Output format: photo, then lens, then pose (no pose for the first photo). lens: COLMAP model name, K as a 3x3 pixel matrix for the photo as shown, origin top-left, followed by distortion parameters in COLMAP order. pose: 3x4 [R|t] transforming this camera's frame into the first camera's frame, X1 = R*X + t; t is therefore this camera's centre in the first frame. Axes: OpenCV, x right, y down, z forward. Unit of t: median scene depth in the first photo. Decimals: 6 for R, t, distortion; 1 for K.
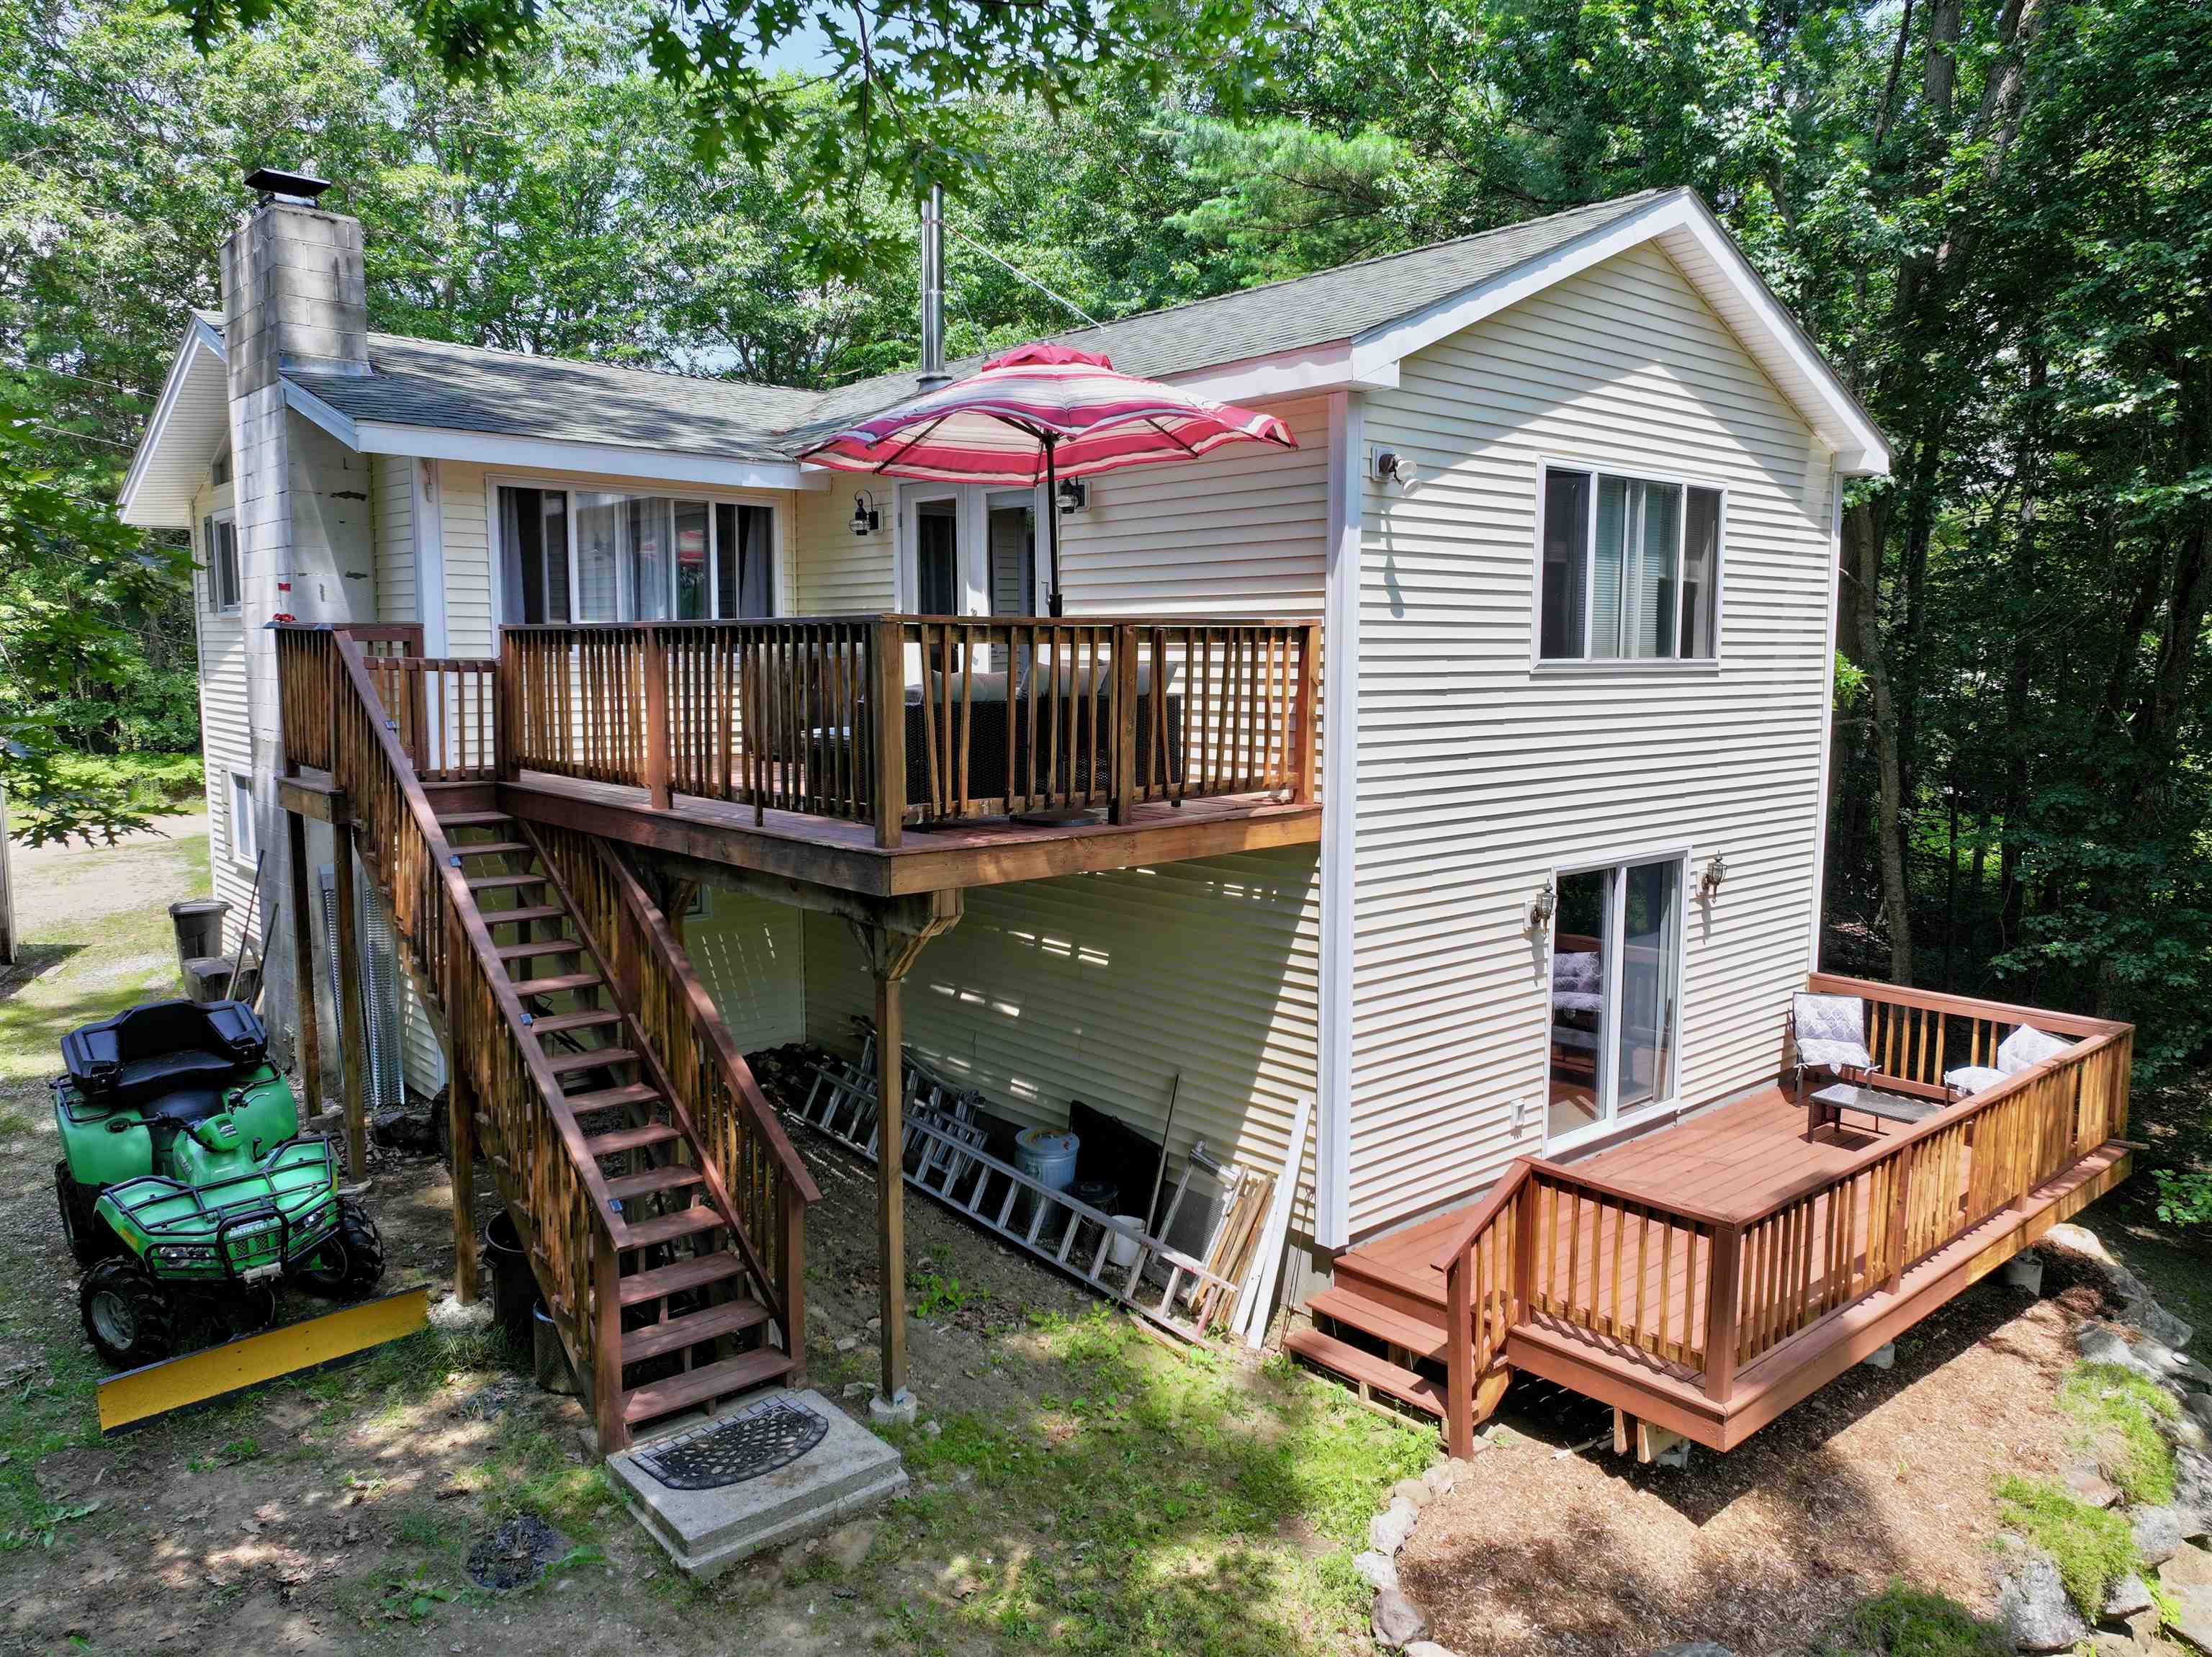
lens RADIAL K [[1534.3, 0, 1116.7], [0, 1534.3, 817.7], [0, 0, 1]] dist [0.002183, 0.016120]
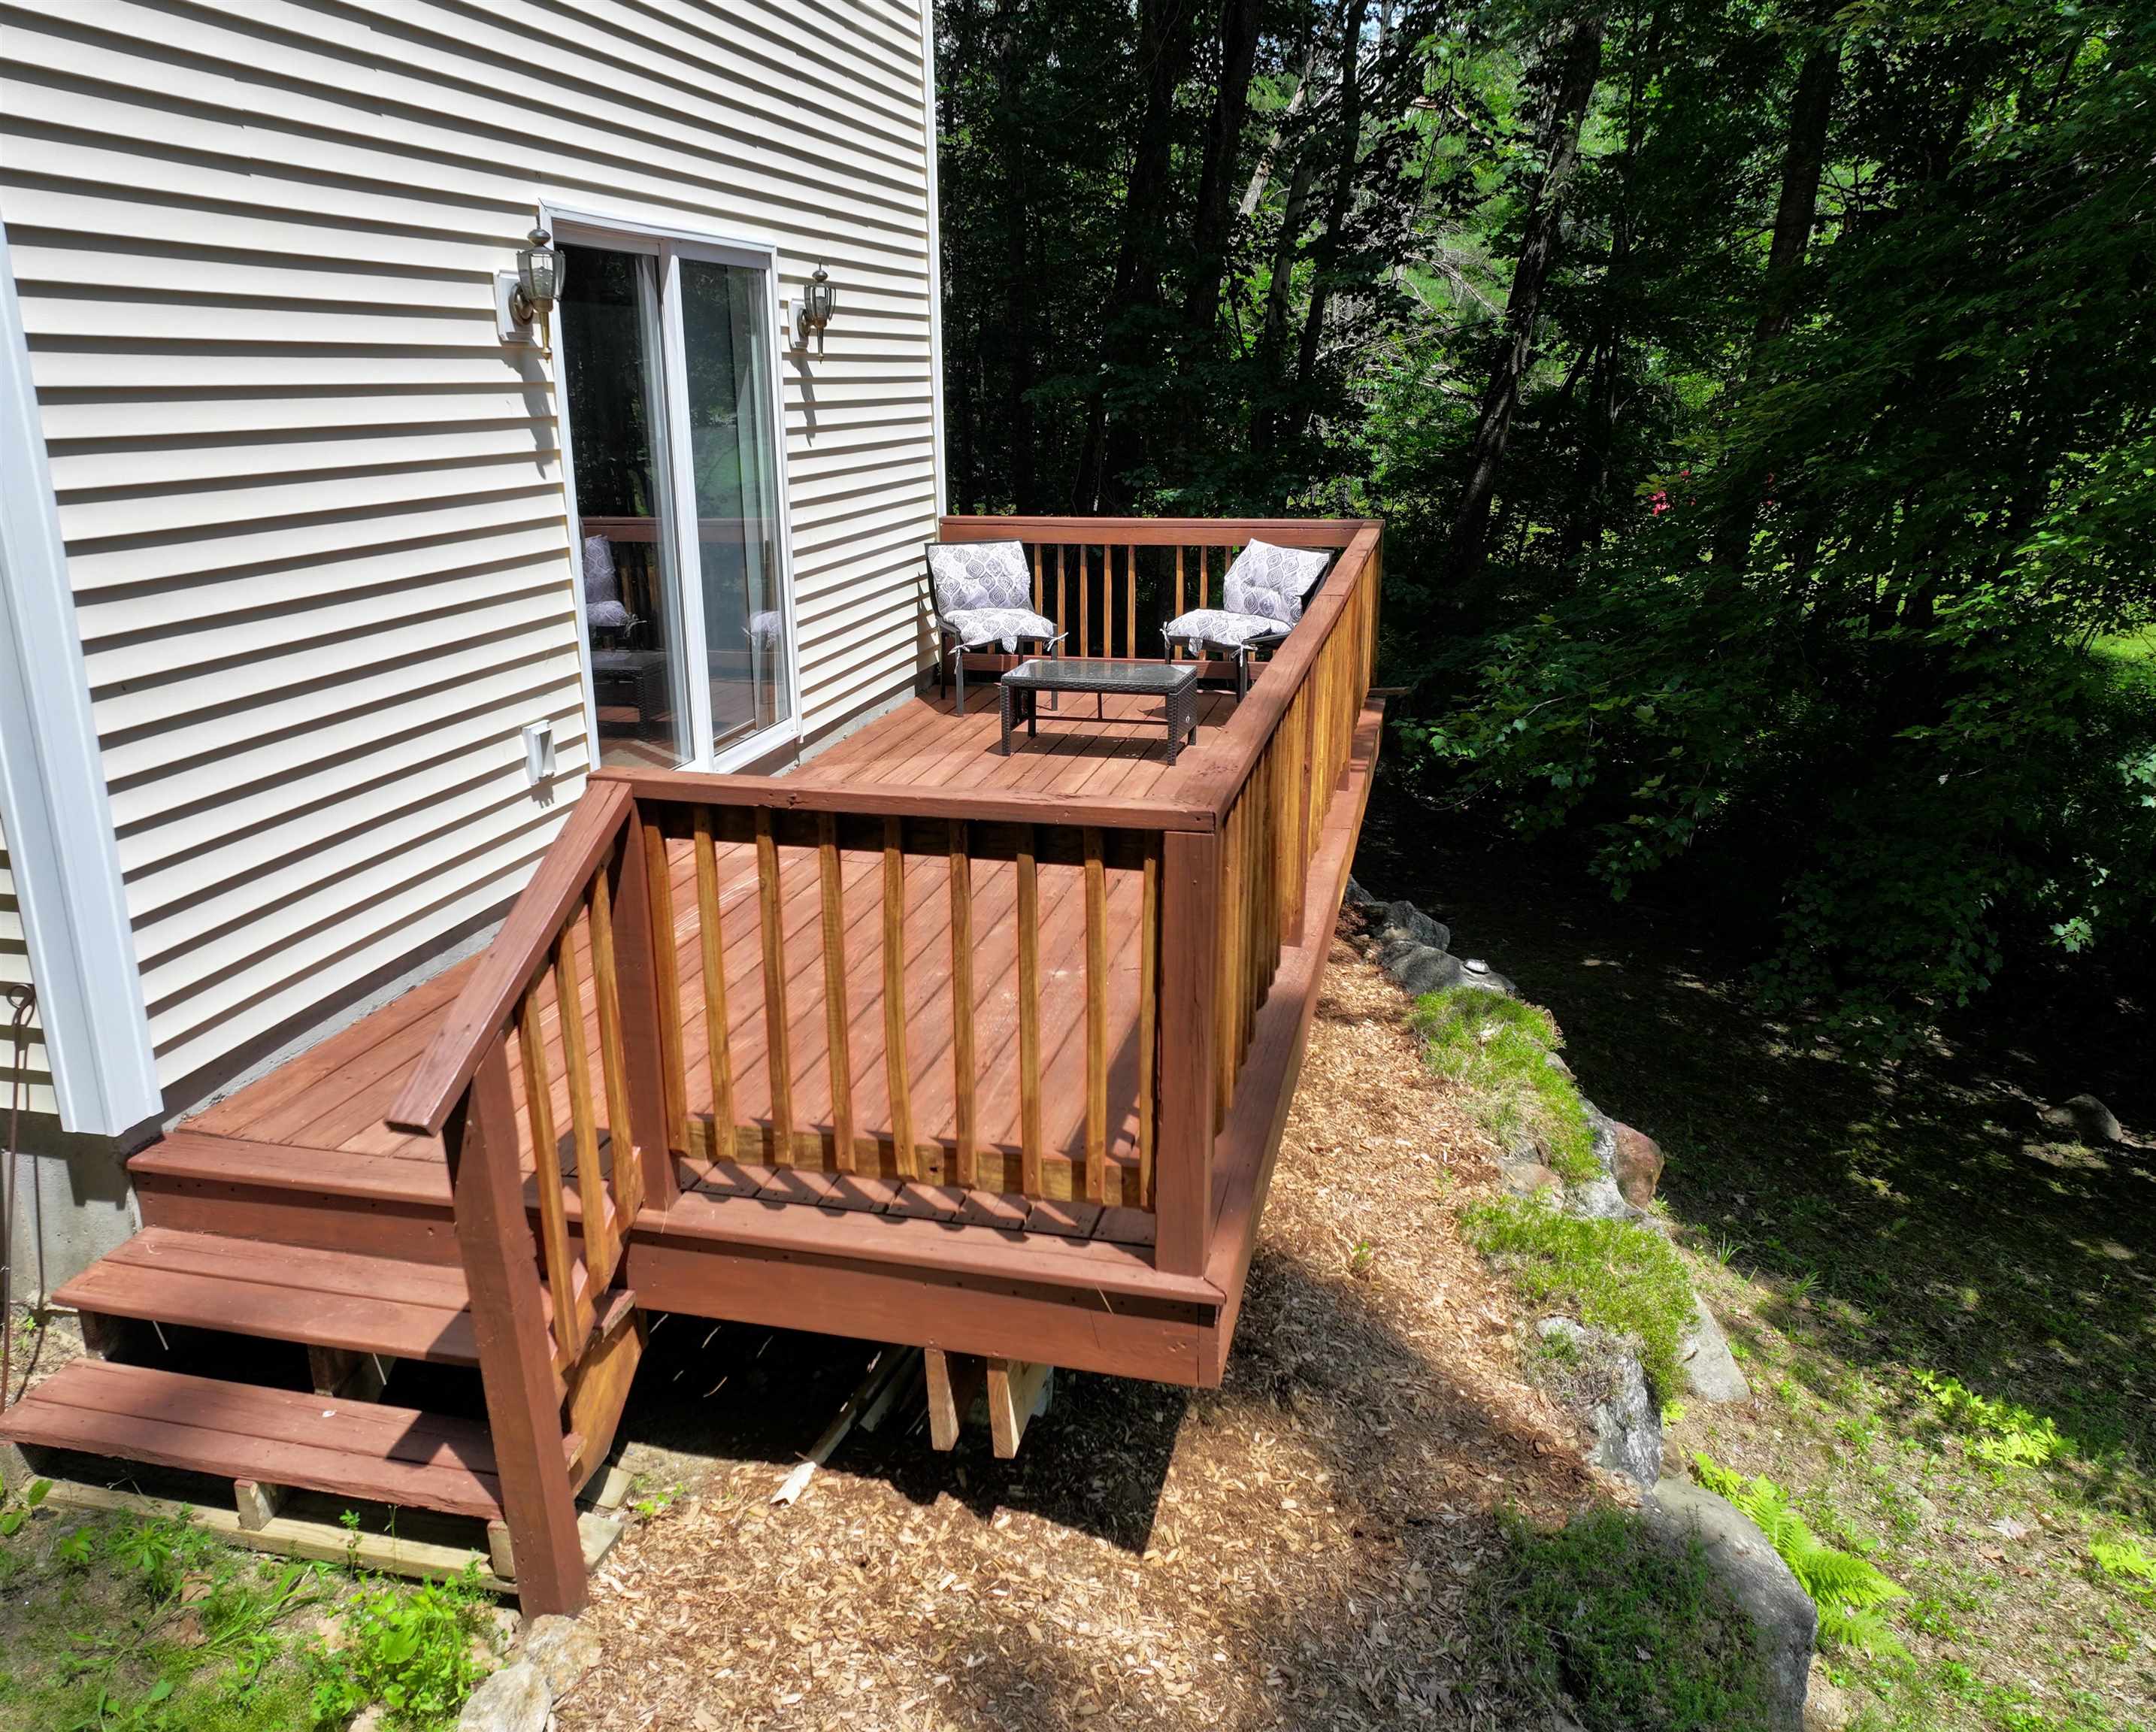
lens RADIAL K [[1660.1, 0, 982.4], [0, 1660.1, 866.4], [0, 0, 1]] dist [0.004297, 0.002574]
pose [[0.838959, -0.173426, 0.515821, 0.129634], [0.083375, 0.977633, 0.193088, 0.170392], [-0.537770, -0.118986, 0.834653, 0.607001]]
